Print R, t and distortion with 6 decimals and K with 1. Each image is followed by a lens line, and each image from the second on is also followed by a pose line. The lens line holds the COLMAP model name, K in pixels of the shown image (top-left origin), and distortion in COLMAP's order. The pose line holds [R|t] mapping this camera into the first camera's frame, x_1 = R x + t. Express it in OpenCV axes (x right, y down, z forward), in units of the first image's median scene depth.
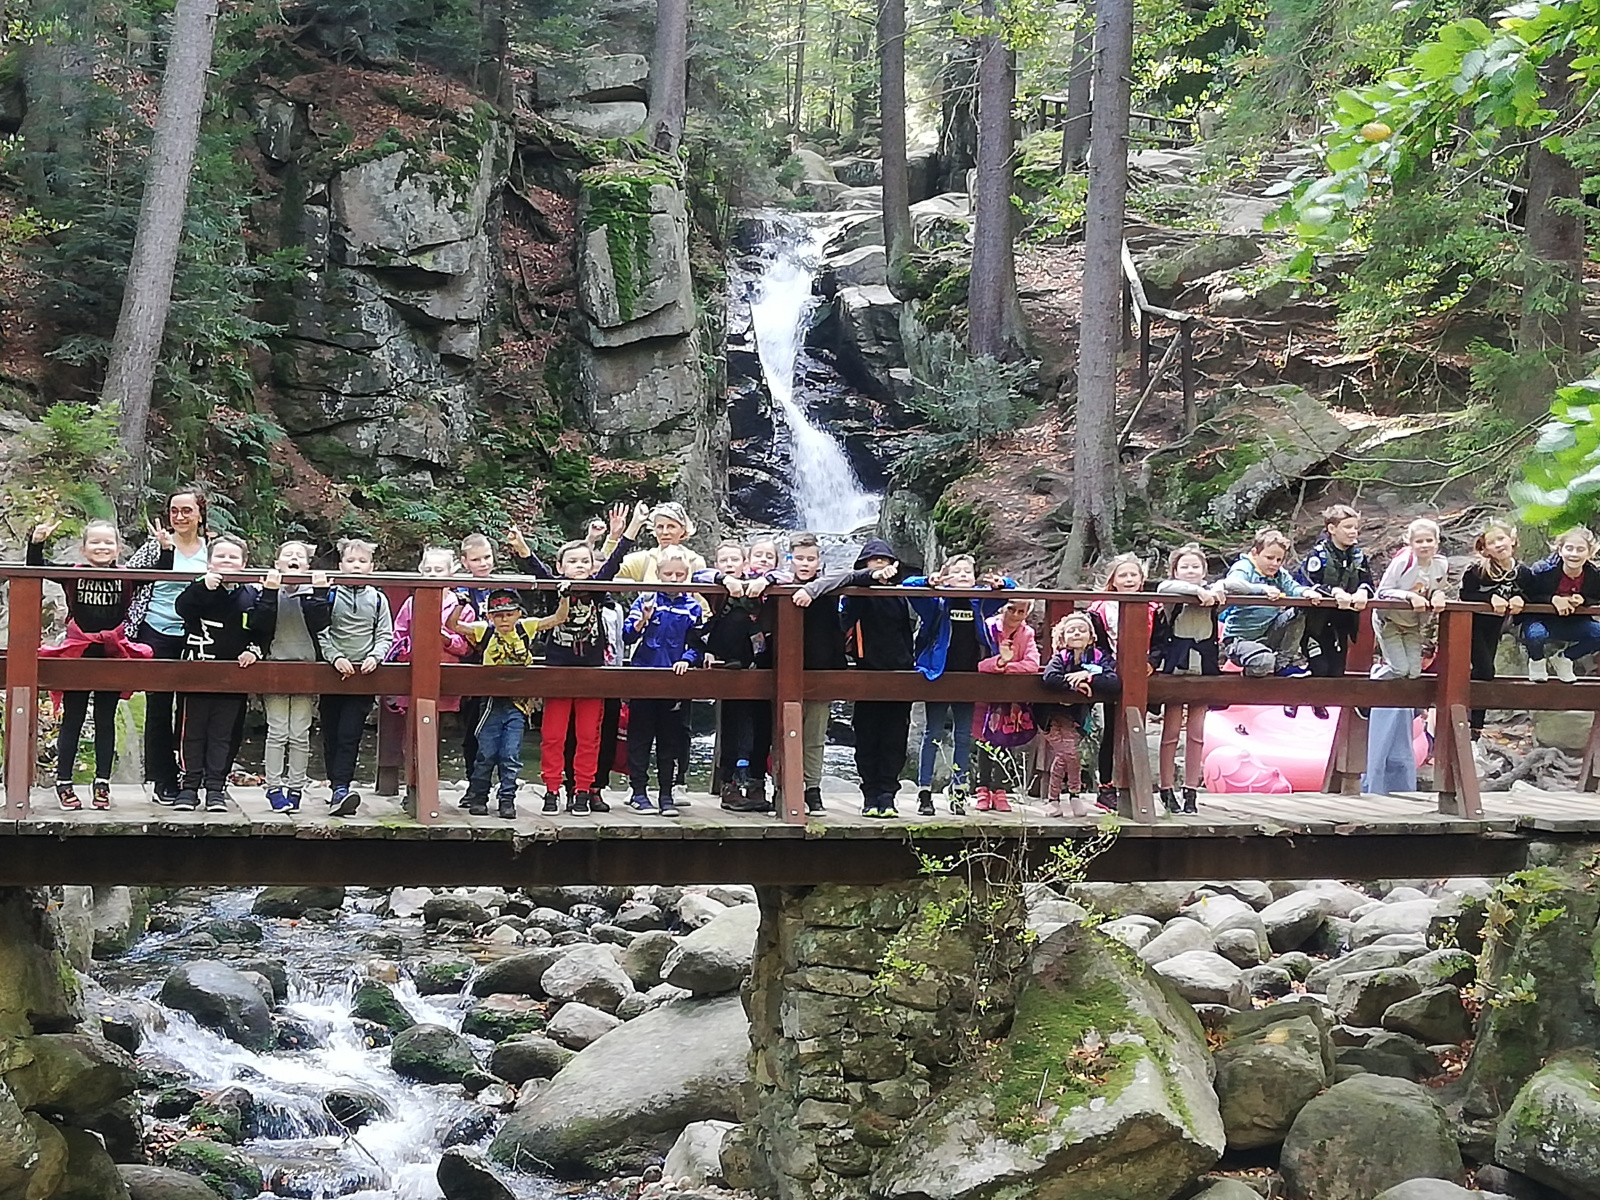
lens RADIAL K [[2984.1, 0, 800.0], [0, 2984.1, 600.0], [0, 0, 1]] dist [-0.013334, -0.017013]
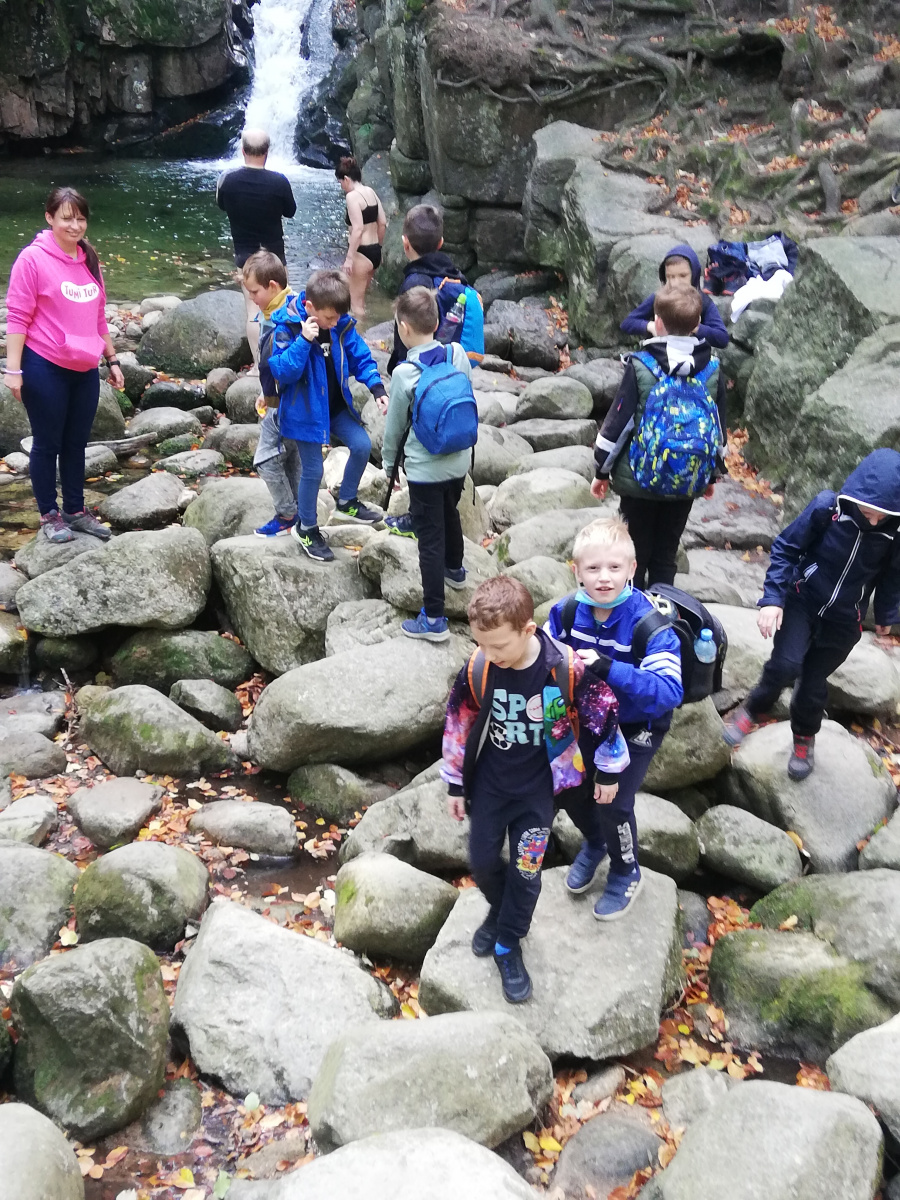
lens RADIAL K [[1440.1, 0, 468.4], [0, 1440.1, 620.7], [0, 0, 1]] dist [0.110792, -0.252867]
pose [[0.999527, -0.019791, 0.023554, 0.044146], [0.008946, 0.919506, 0.392974, -0.006634], [-0.029435, -0.392577, 0.919248, 0.445039]]
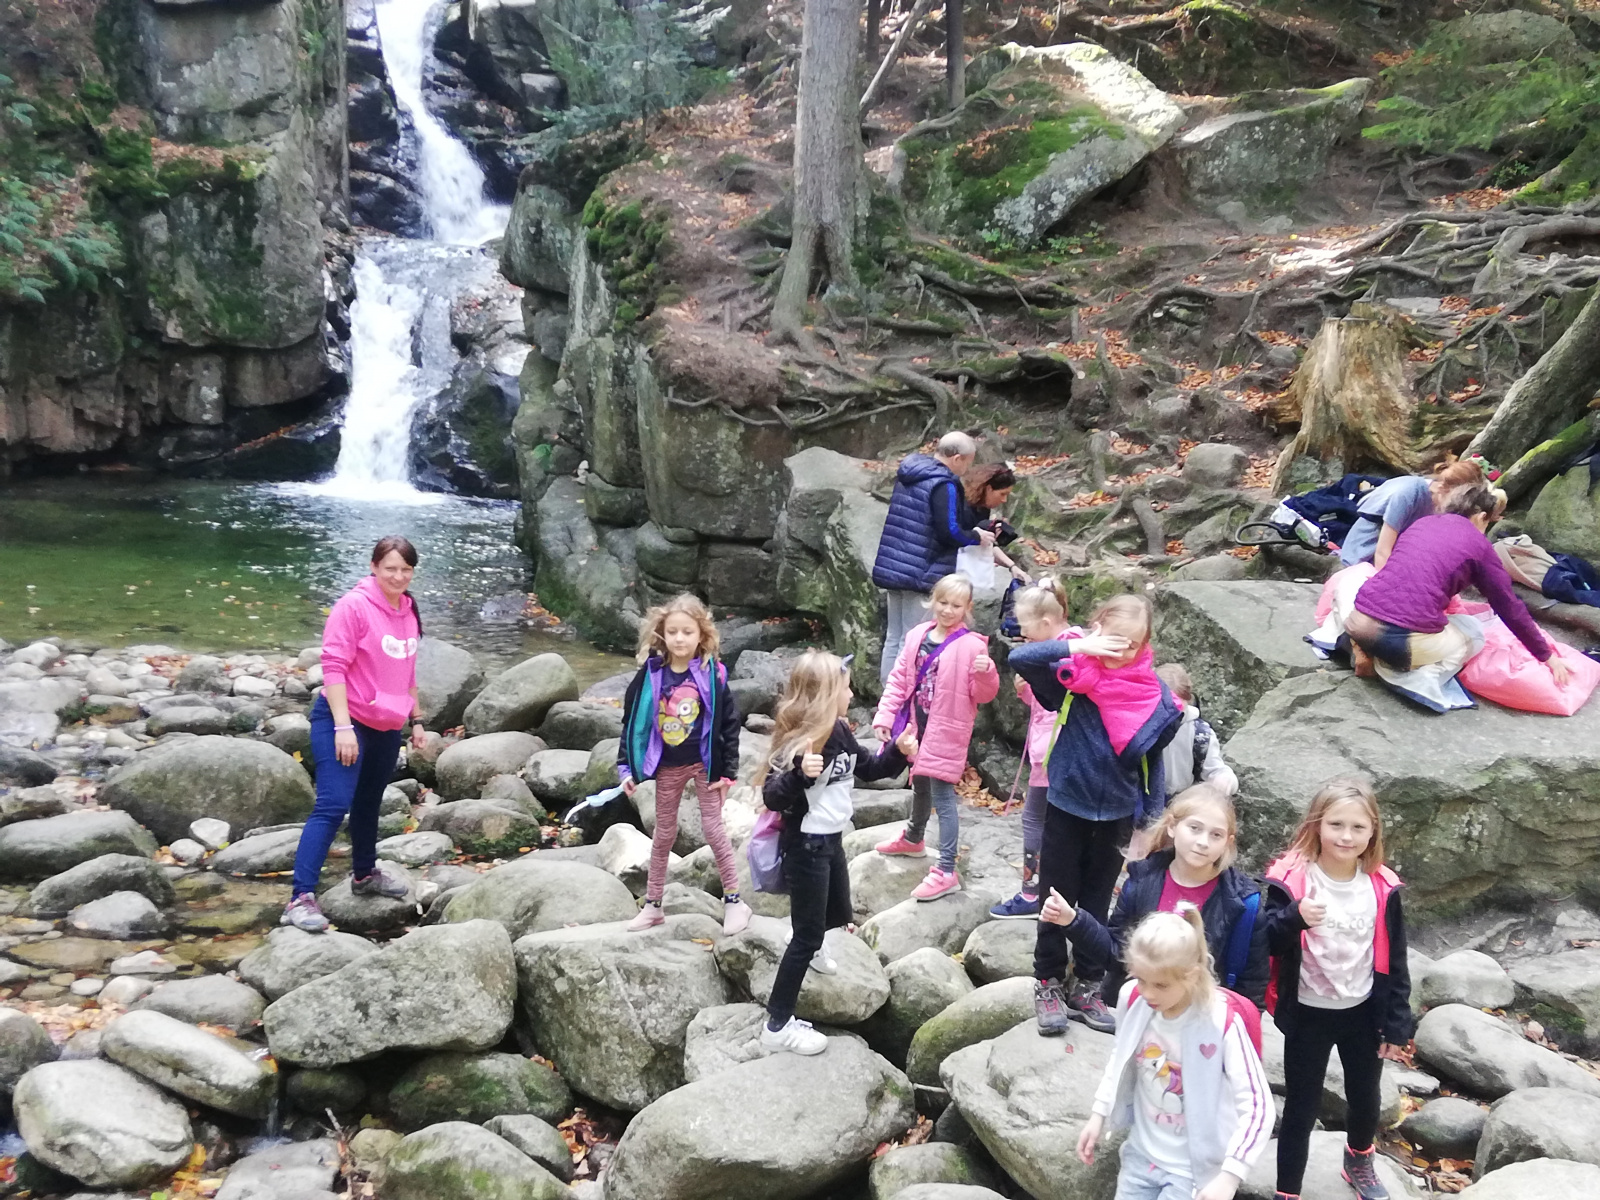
lens RADIAL K [[1920.2, 0, 800.0], [0, 1920.2, 600.0], [0, 0, 1]] dist [0.110792, -0.252867]
pose [[0.985179, -0.004980, 0.171455, 0.013184], [-0.021568, 0.988049, 0.152624, -0.008125], [-0.170166, -0.154060, 0.973298, 0.430158]]
